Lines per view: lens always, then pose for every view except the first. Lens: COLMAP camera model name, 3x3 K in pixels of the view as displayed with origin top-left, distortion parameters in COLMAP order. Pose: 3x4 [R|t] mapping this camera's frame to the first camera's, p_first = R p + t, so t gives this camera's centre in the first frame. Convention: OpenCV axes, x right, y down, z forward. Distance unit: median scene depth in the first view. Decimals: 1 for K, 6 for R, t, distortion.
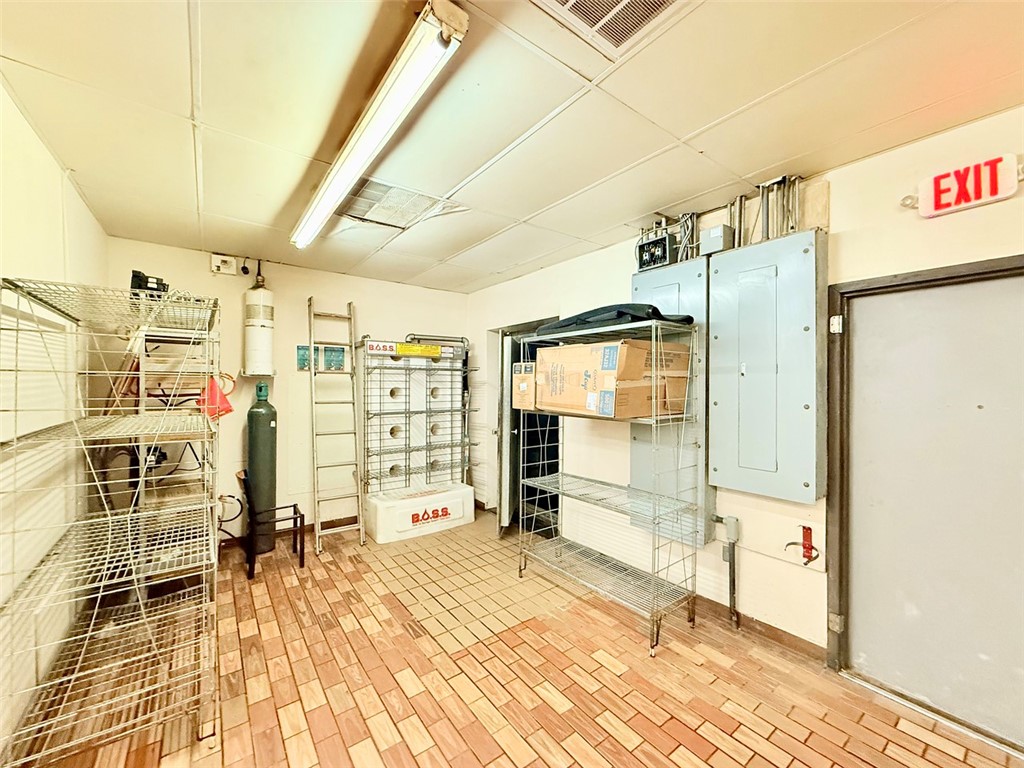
lens RADIAL K [[407.7, 0, 512.0], [0, 407.7, 384.0], [0, 0, 1]] dist [-0.000283, 0.000040]
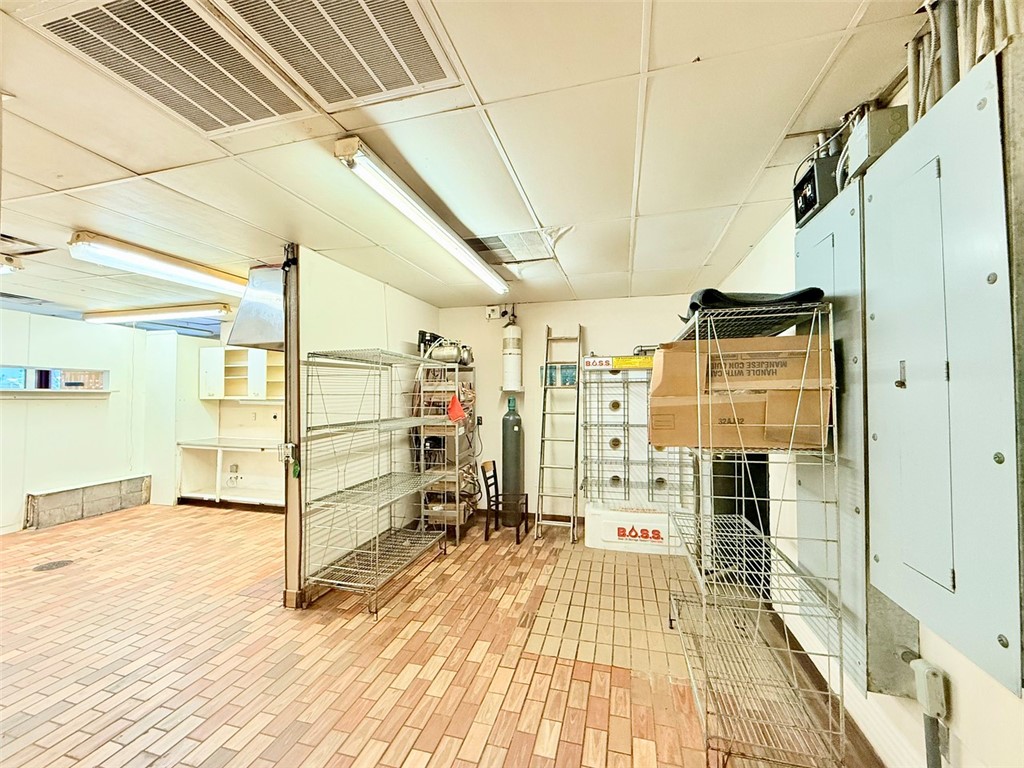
lens RADIAL K [[407.7, 0, 512.0], [0, 407.7, 384.0], [0, 0, 1]] dist [-0.000283, 0.000040]
pose [[0.615743, -0.025636, -0.787530, 0.583932], [0.007058, 0.999610, -0.027022, -0.011079], [0.787916, 0.011080, 0.615683, 0.256663]]
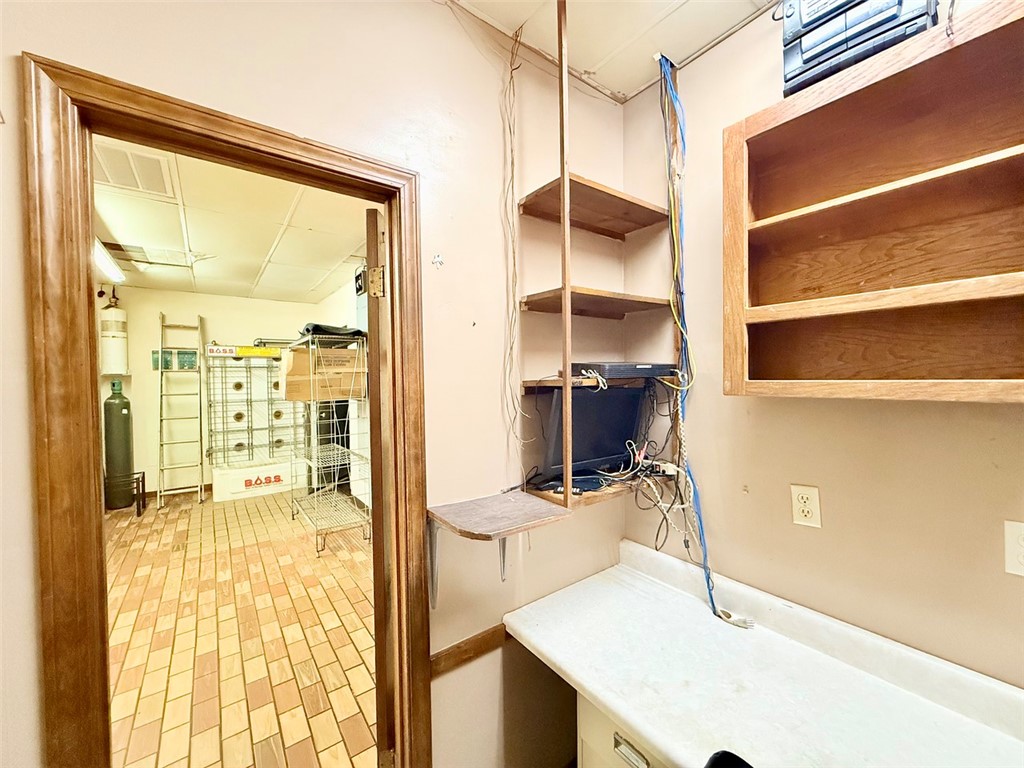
lens RADIAL K [[407.7, 0, 512.0], [0, 407.7, 384.0], [0, 0, 1]] dist [-0.000283, 0.000040]
pose [[0.999857, -0.016597, -0.003362, 0.904854], [0.016671, 0.999596, 0.023019, 0.000179], [0.002979, -0.023071, 0.999729, -0.417397]]
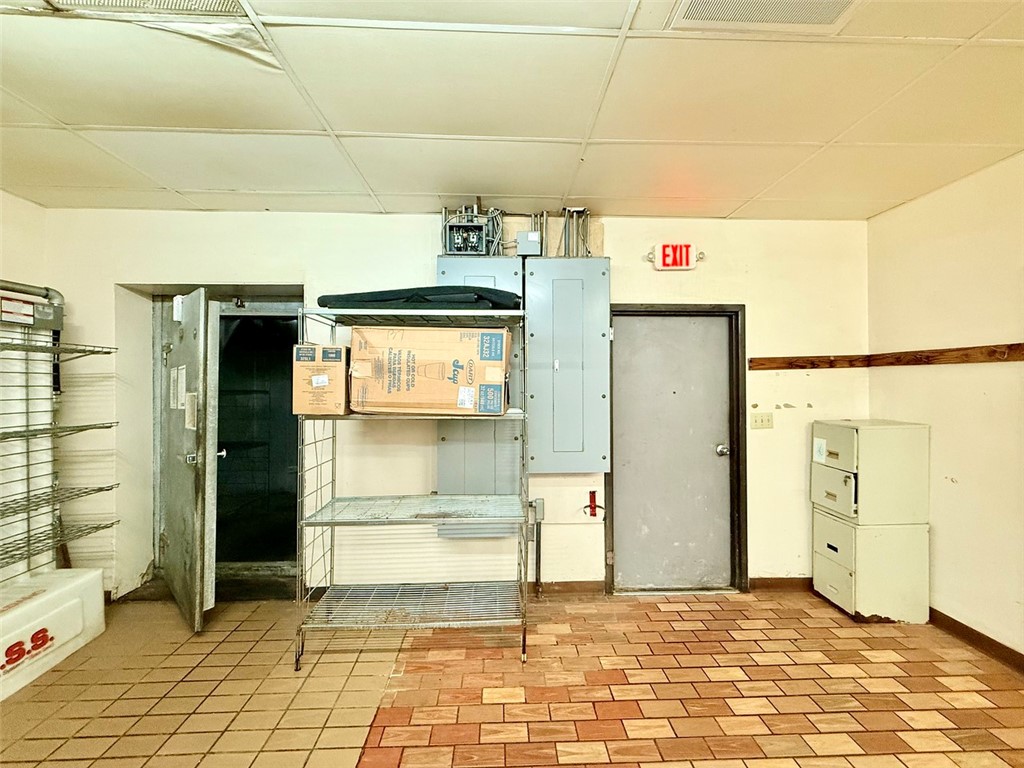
lens RADIAL K [[407.7, 0, 512.0], [0, 407.7, 384.0], [0, 0, 1]] dist [-0.000283, 0.000040]
pose [[0.568359, -0.001591, 0.822779, -0.382110], [0.000573, 0.999999, 0.001538, 0.012210], [-0.822781, -0.000403, 0.568359, 0.401370]]
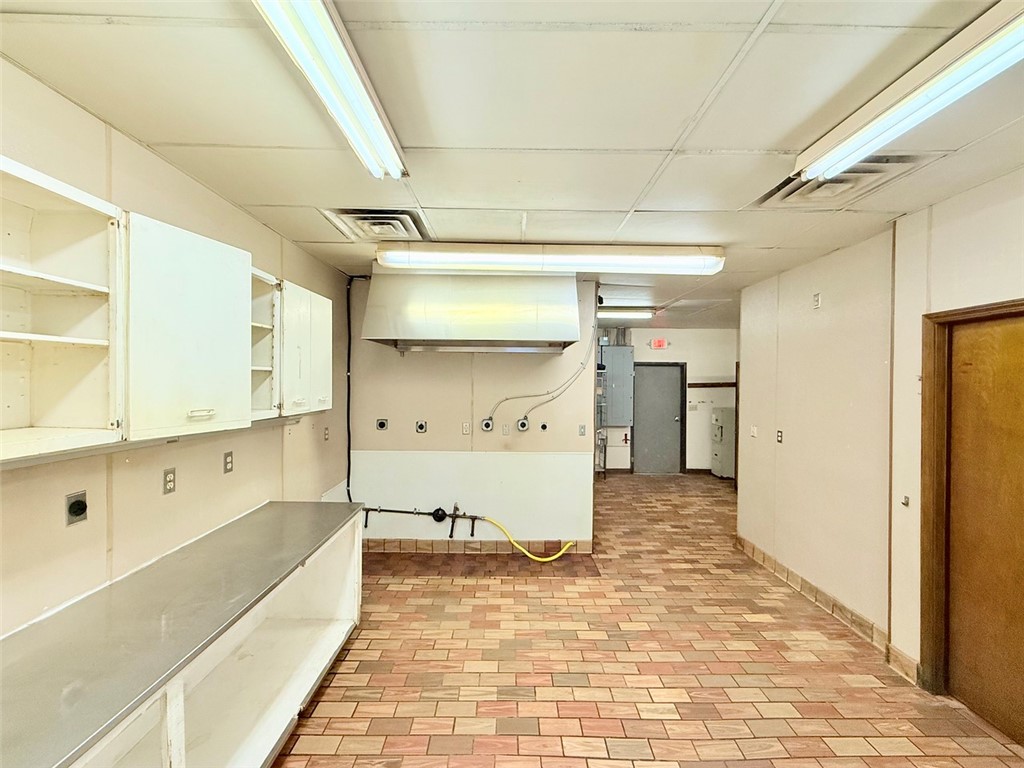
lens RADIAL K [[407.7, 0, 512.0], [0, 407.7, 384.0], [0, 0, 1]] dist [-0.000283, 0.000040]
pose [[0.592362, -0.005107, 0.805656, -2.064093], [-0.008042, 0.999893, 0.012251, -0.072693], [-0.805632, -0.013736, 0.592257, -0.175202]]
